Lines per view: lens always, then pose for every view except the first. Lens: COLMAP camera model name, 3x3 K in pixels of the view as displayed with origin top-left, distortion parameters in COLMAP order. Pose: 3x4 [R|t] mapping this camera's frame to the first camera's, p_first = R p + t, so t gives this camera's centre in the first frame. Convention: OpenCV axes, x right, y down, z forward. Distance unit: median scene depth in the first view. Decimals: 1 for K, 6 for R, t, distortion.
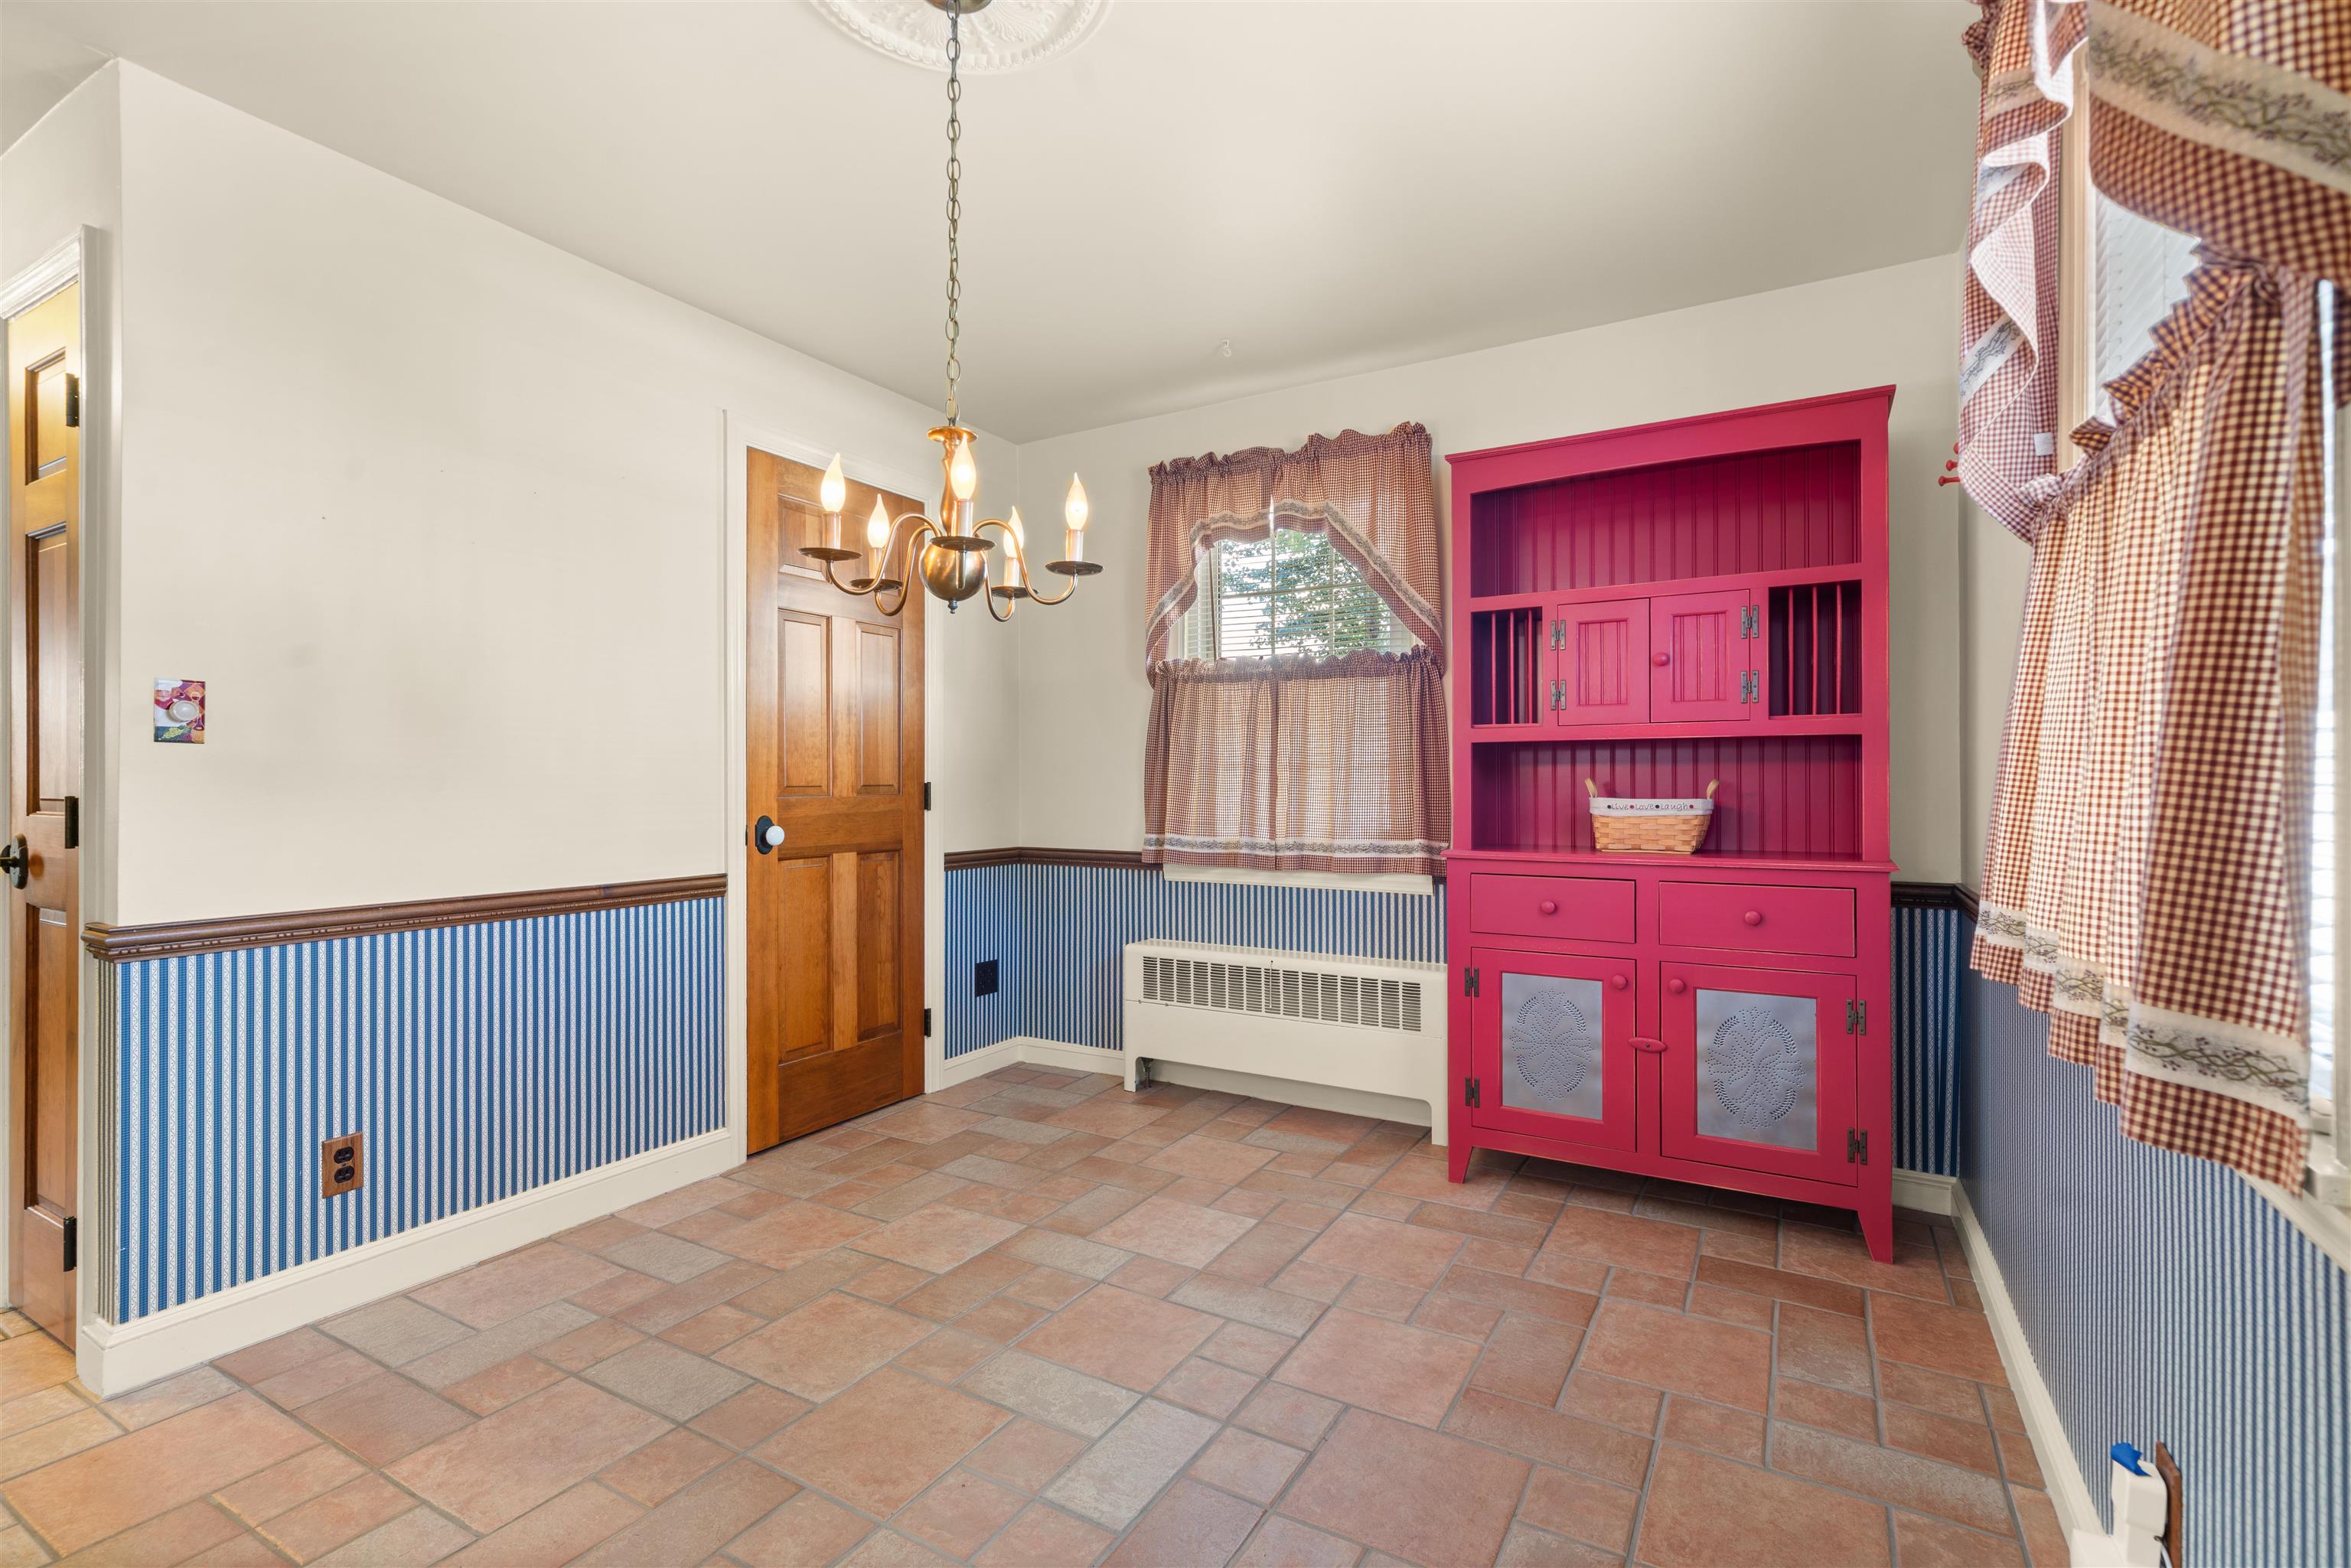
lens RADIAL K [[1073.8, 0, 1163.3], [0, 1073.8, 781.3], [0, 0, 1]] dist [-0.000107, -0.000048]
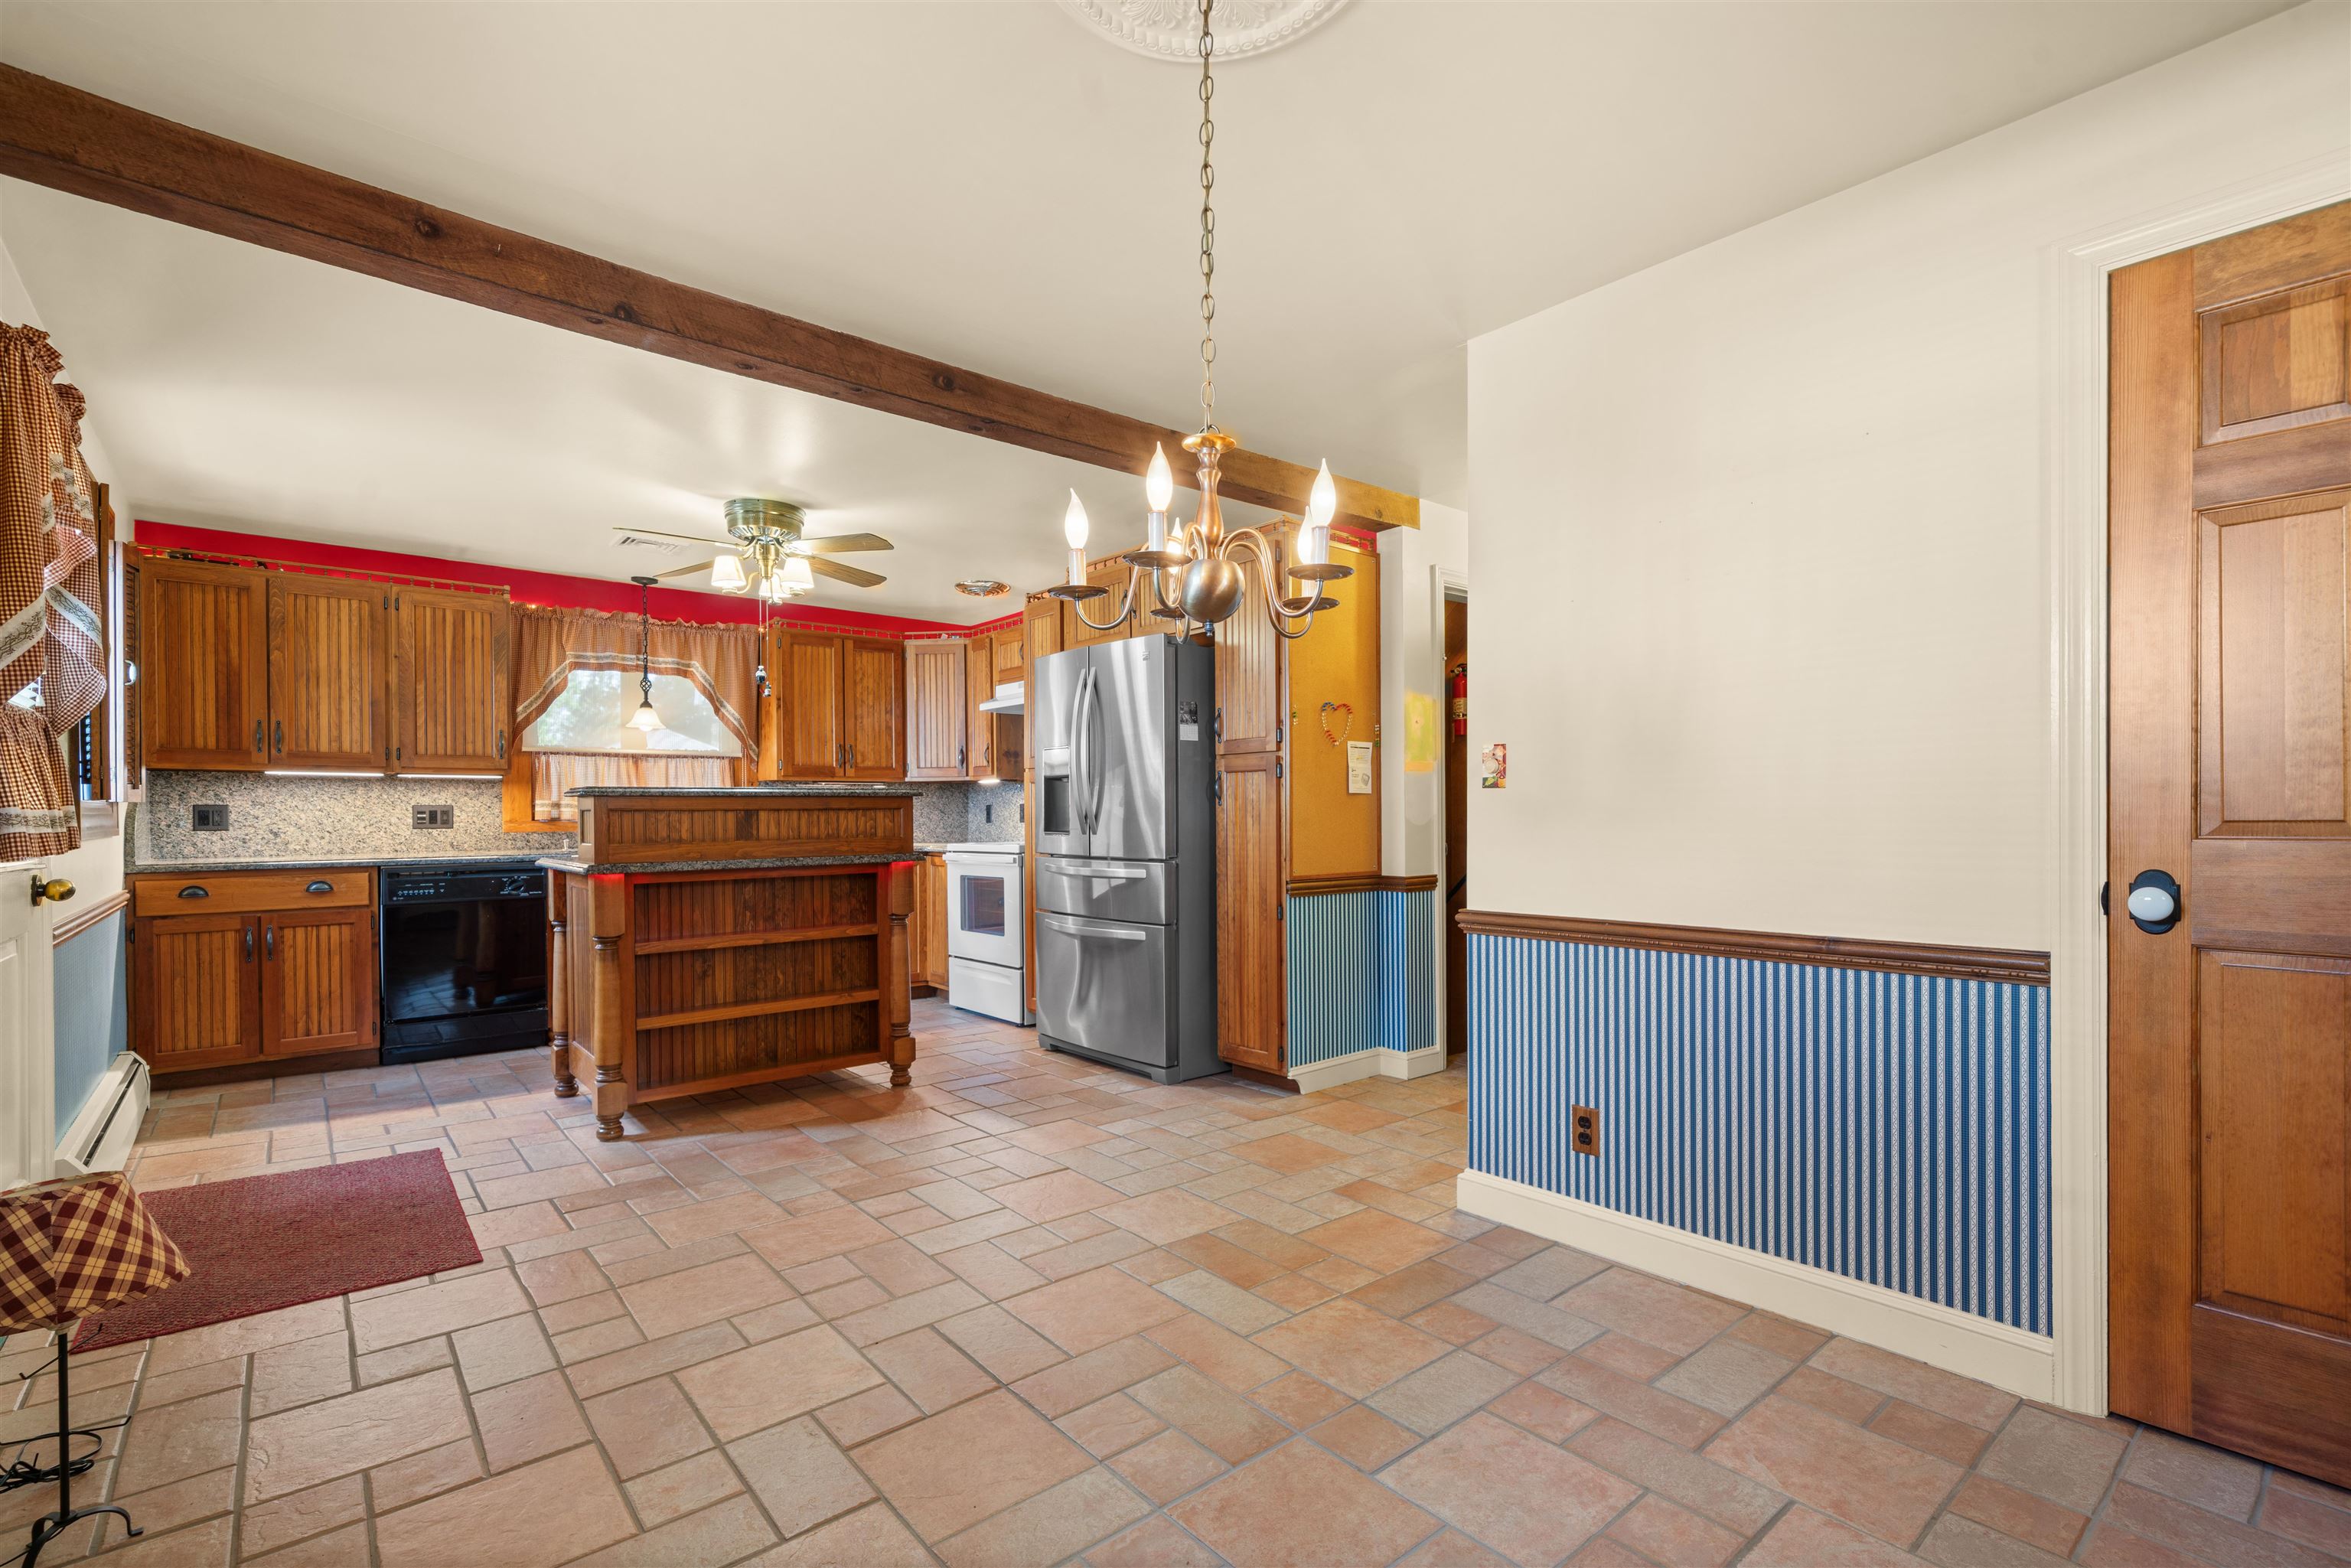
lens RADIAL K [[1062.9, 0, 1183.3], [0, 1062.9, 819.5], [0, 0, 1]] dist [0.001988, 0.000423]
pose [[-0.326143, 0.008235, -0.945285, 0.392492], [0.006261, 0.999959, 0.006551, -0.003617], [0.945300, -0.003782, -0.326181, 0.732668]]
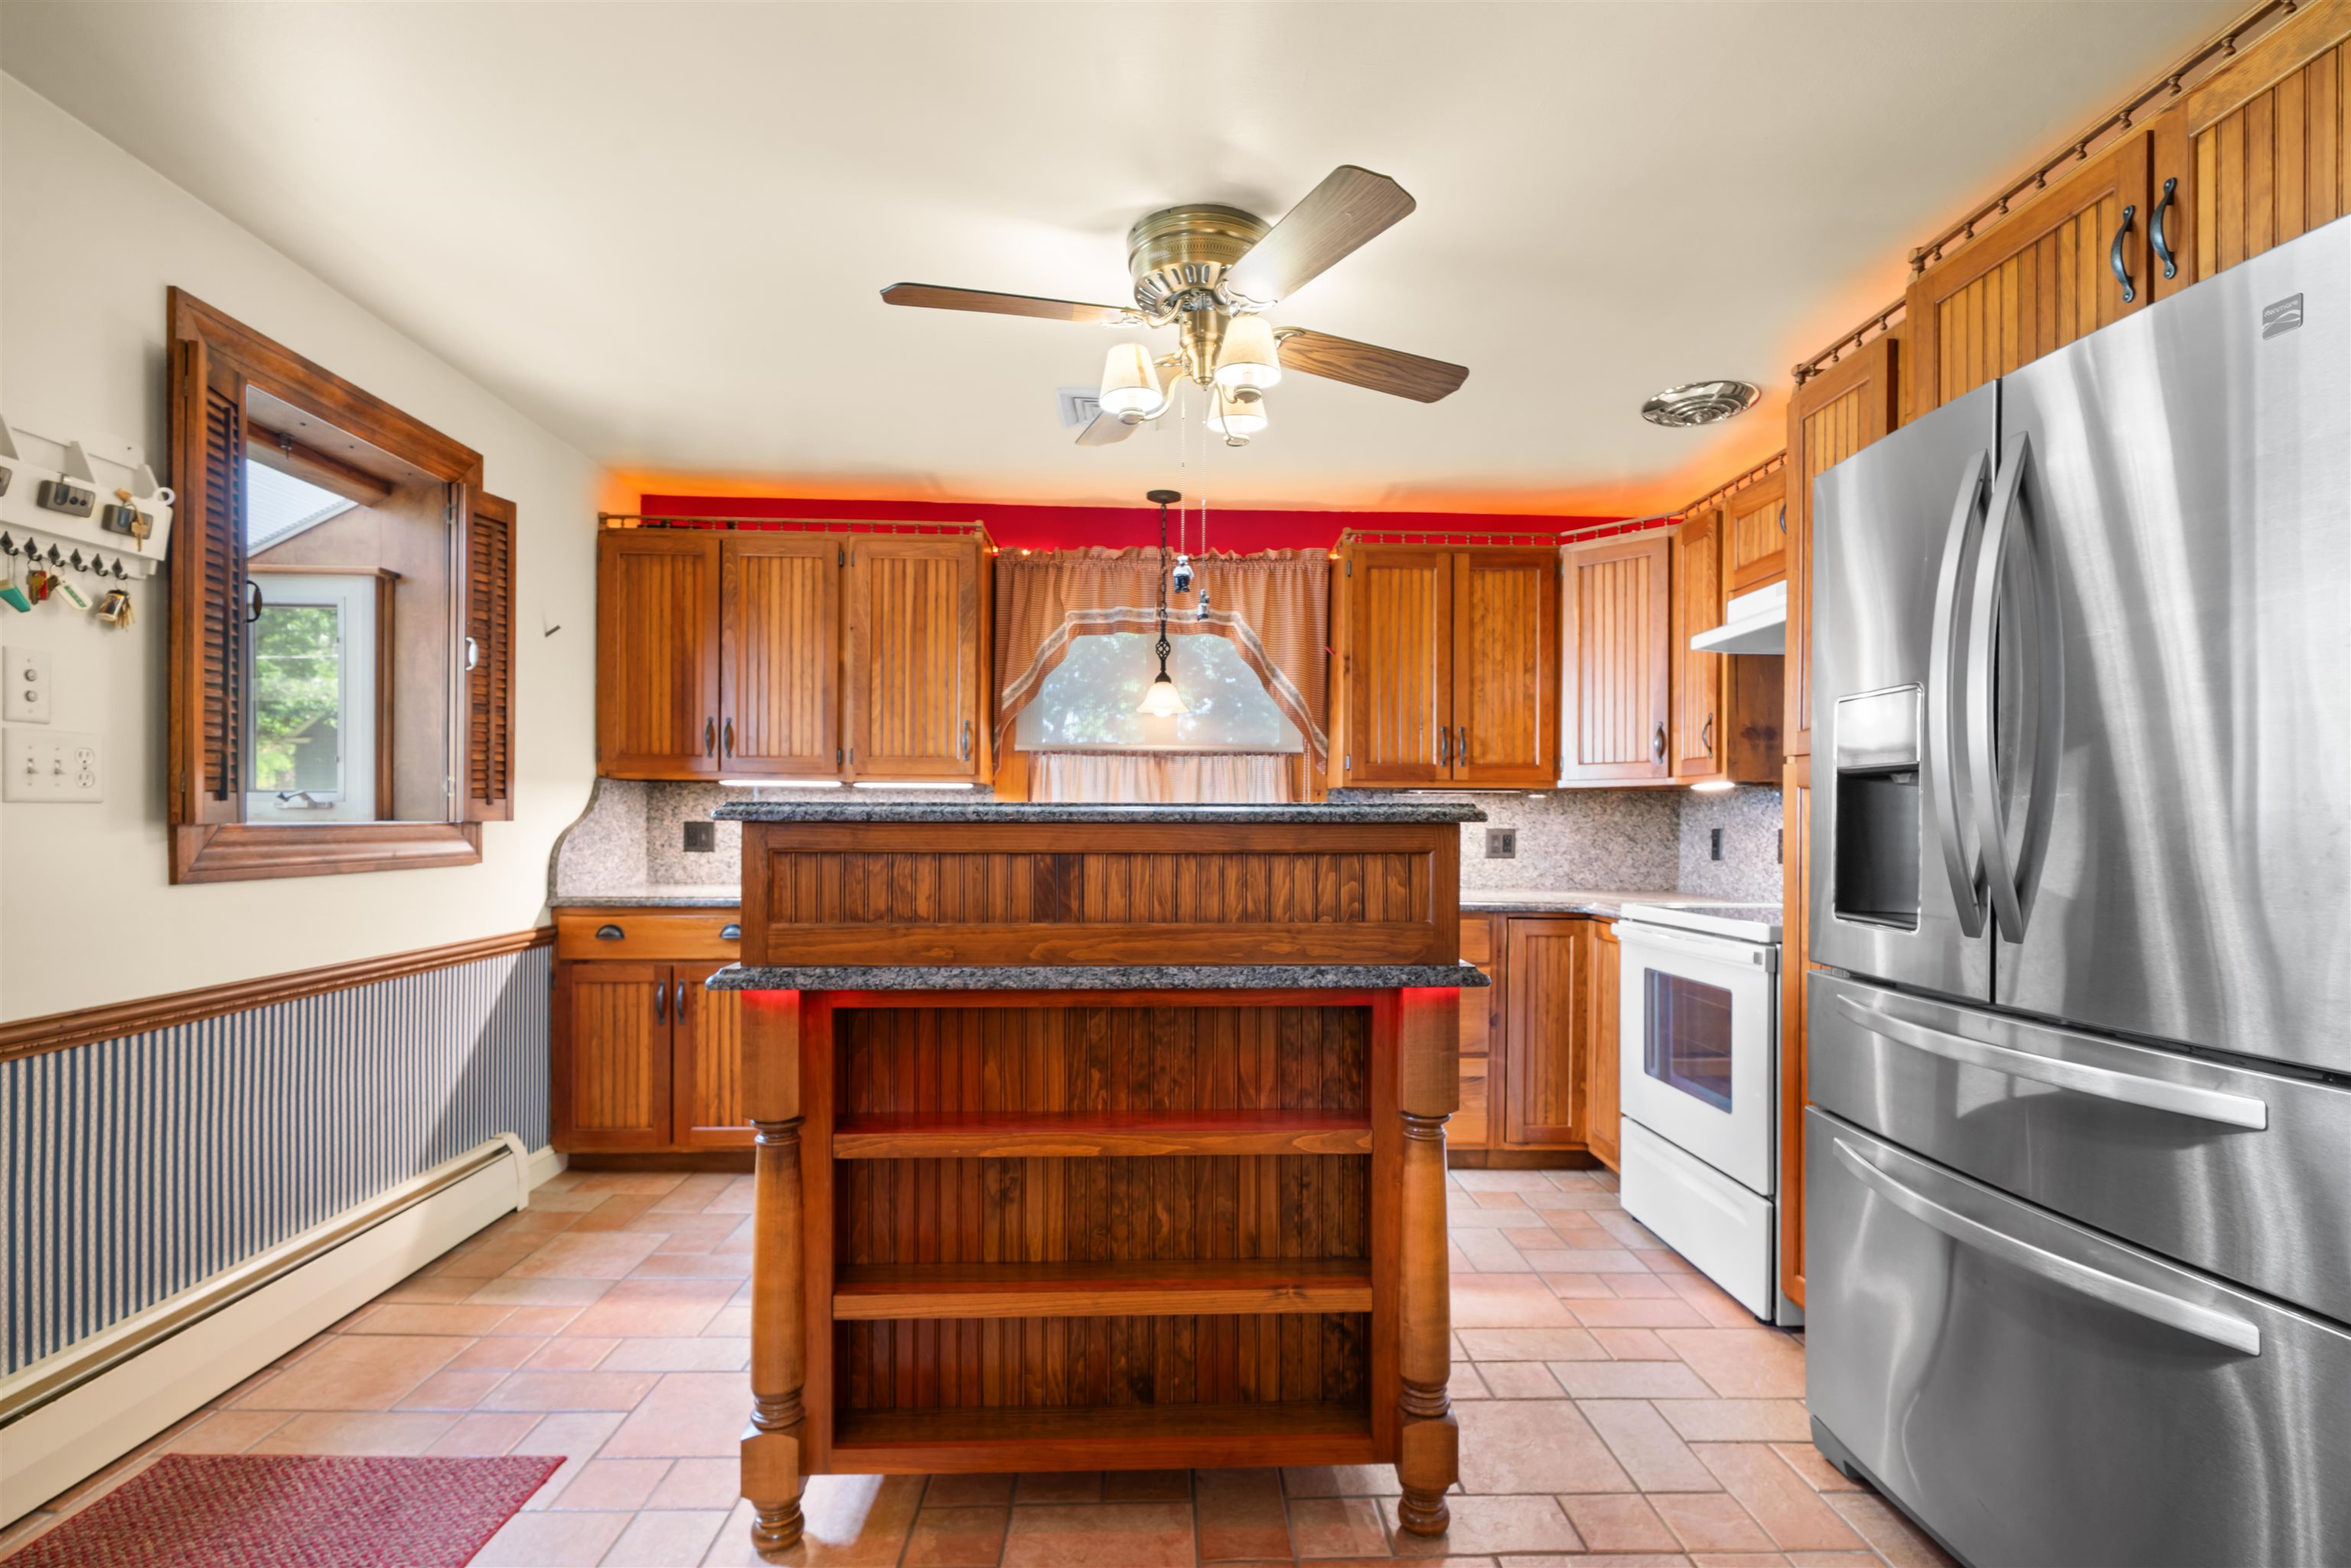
lens RADIAL K [[1088.9, 0, 1185.6], [0, 1088.9, 822.9], [0, 0, 1]] dist [0.002667, 0.000202]
pose [[-0.837601, -0.004401, -0.546265, -0.416802], [-0.005714, 0.999983, 0.000705, -0.027540], [0.546253, 0.003712, -0.837612, 0.322656]]
